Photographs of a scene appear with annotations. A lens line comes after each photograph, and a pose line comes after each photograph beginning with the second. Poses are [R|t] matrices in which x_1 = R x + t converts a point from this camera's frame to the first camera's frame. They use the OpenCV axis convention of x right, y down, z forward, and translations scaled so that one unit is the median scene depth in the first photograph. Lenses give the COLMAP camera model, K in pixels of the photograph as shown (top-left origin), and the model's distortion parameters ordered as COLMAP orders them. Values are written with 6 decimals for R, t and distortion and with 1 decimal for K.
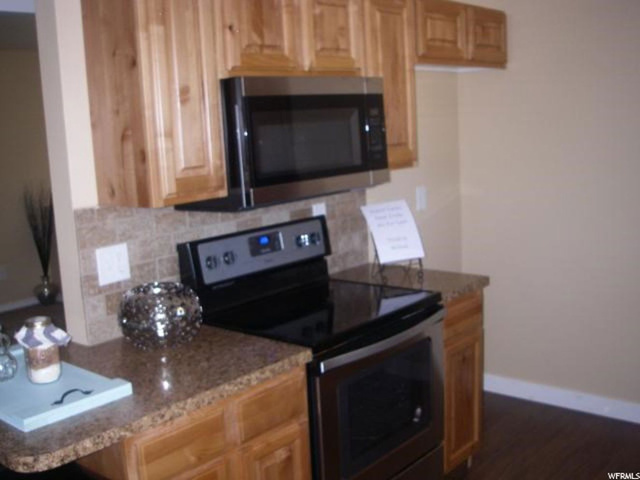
lens RADIAL K [[746.1, 0, 320.0], [0, 746.1, 240.0], [0, 0, 1]] dist [-0.238238, 0.373846]
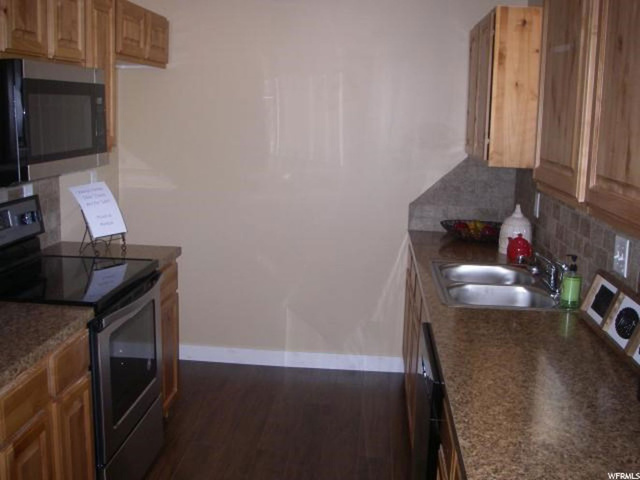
lens RADIAL K [[746.1, 0, 320.0], [0, 746.1, 240.0], [0, 0, 1]] dist [-0.238238, 0.373846]
pose [[0.809088, -0.034857, 0.586653, -0.285050], [0.033630, 0.999350, 0.012997, 0.031298], [-0.586724, 0.009214, 0.809734, -0.074055]]
